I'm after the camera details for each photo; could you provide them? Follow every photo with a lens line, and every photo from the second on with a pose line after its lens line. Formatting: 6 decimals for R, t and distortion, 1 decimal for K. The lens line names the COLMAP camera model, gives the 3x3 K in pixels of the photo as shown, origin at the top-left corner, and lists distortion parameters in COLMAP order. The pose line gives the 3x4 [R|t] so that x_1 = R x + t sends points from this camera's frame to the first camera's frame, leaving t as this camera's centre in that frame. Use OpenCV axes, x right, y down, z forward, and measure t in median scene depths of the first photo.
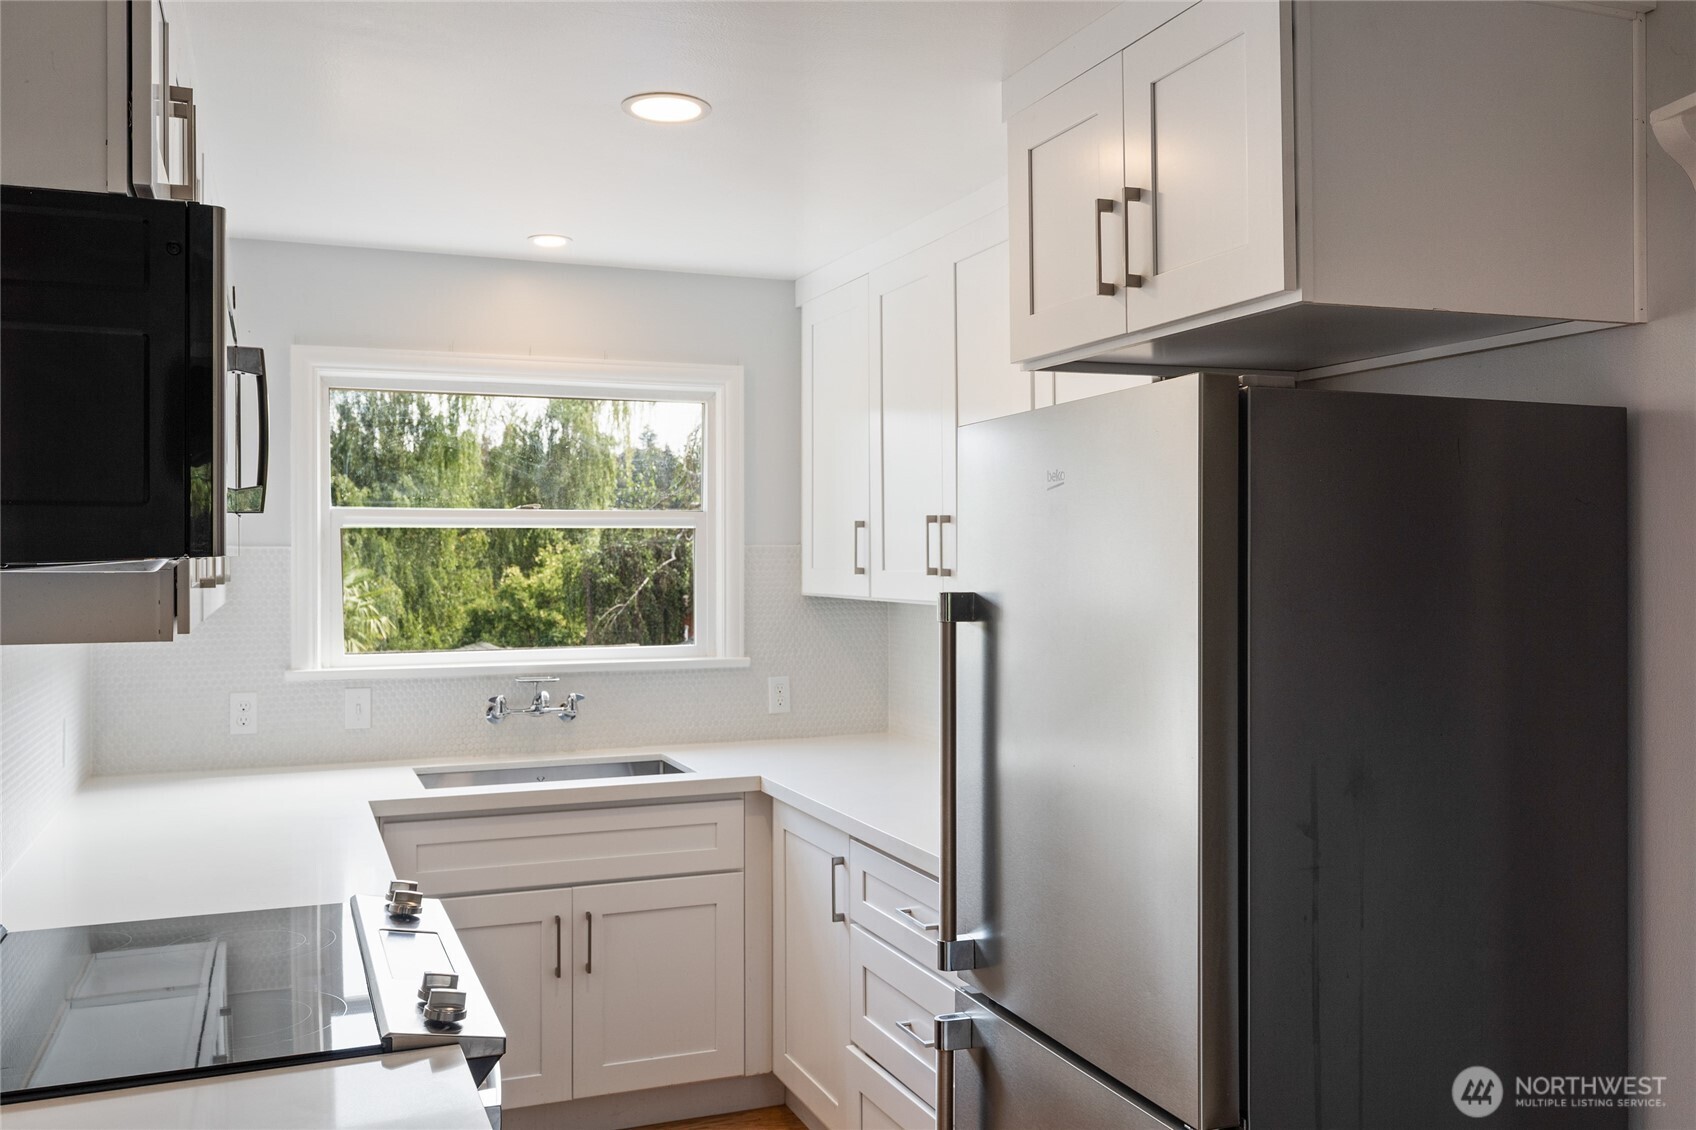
lens RADIAL K [[1458.4, 0, 852.0], [0, 1458.4, 558.4], [0, 0, 1]] dist [0.004387, -0.006314]
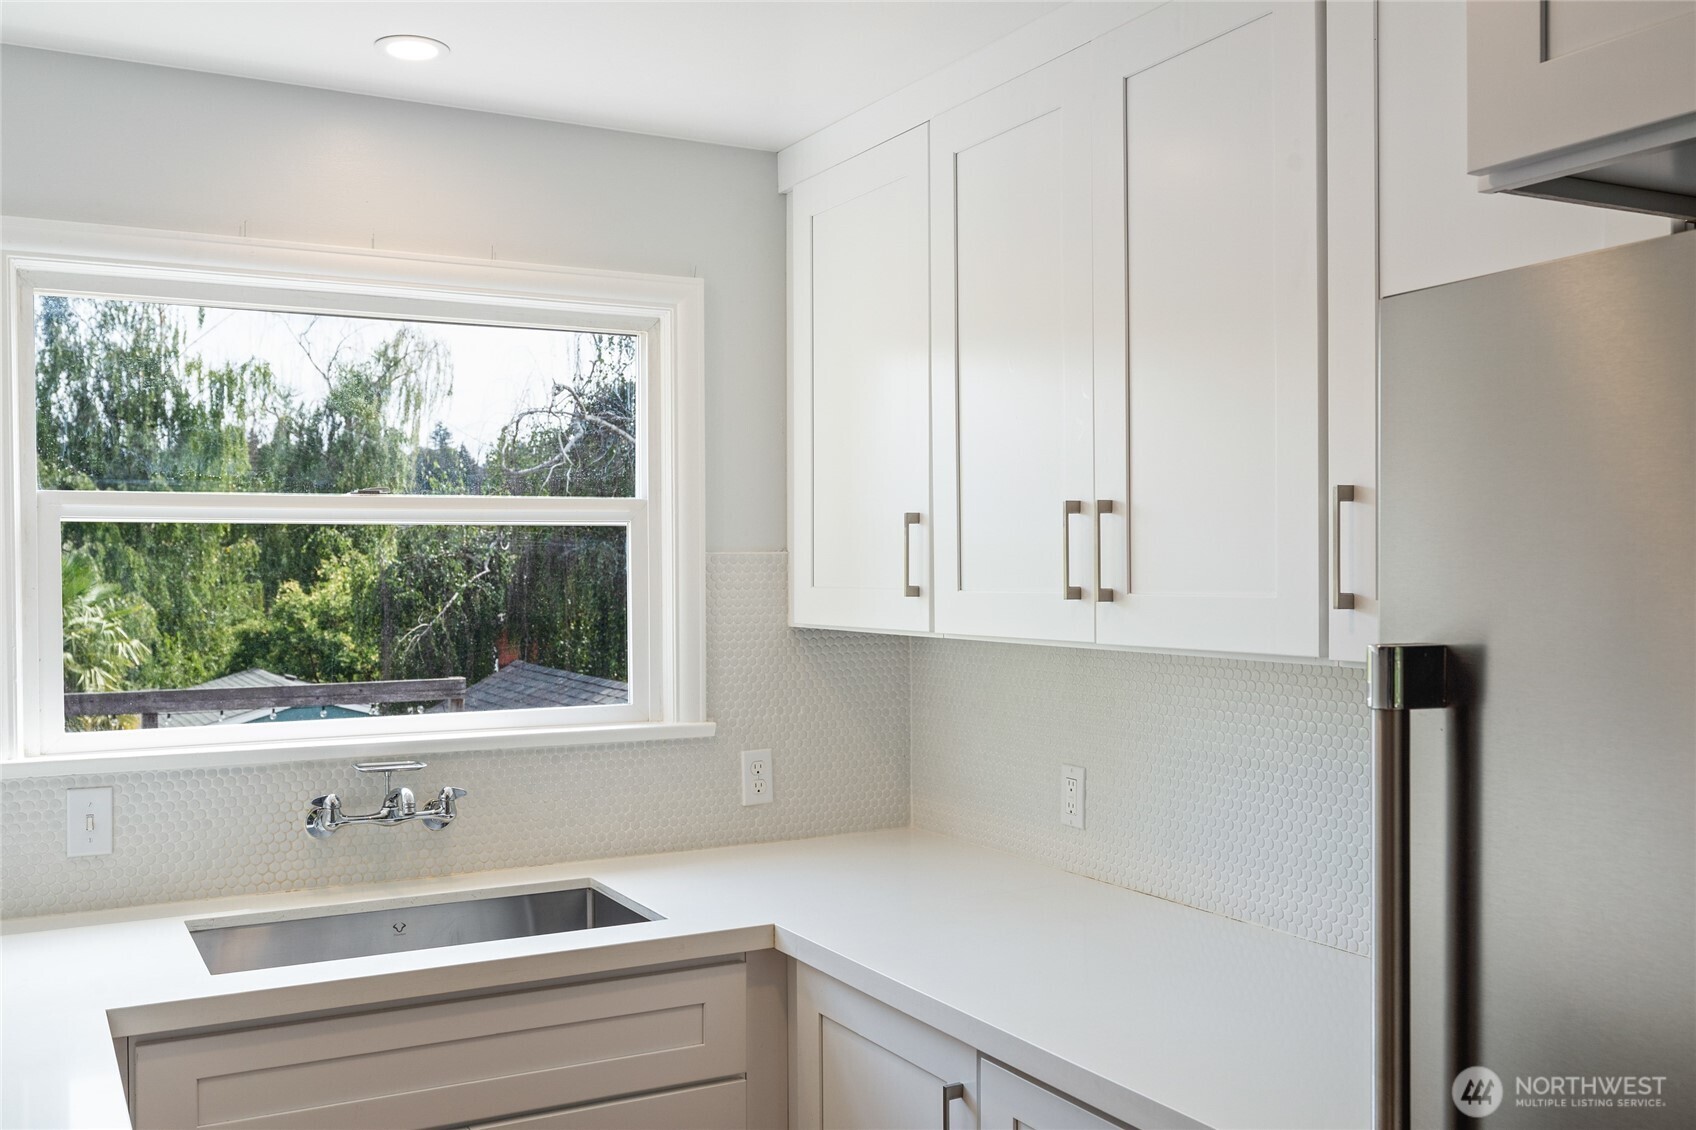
lens RADIAL K [[1570.8, 0, 844.6], [0, 1570.8, 592.6], [0, 0, 1]] dist [0.019296, 0.000000]
pose [[0.993599, -0.006066, 0.112801, -0.092171], [0.004380, 0.999875, 0.015185, -0.001230], [-0.112879, -0.014593, 0.993502, 0.289396]]
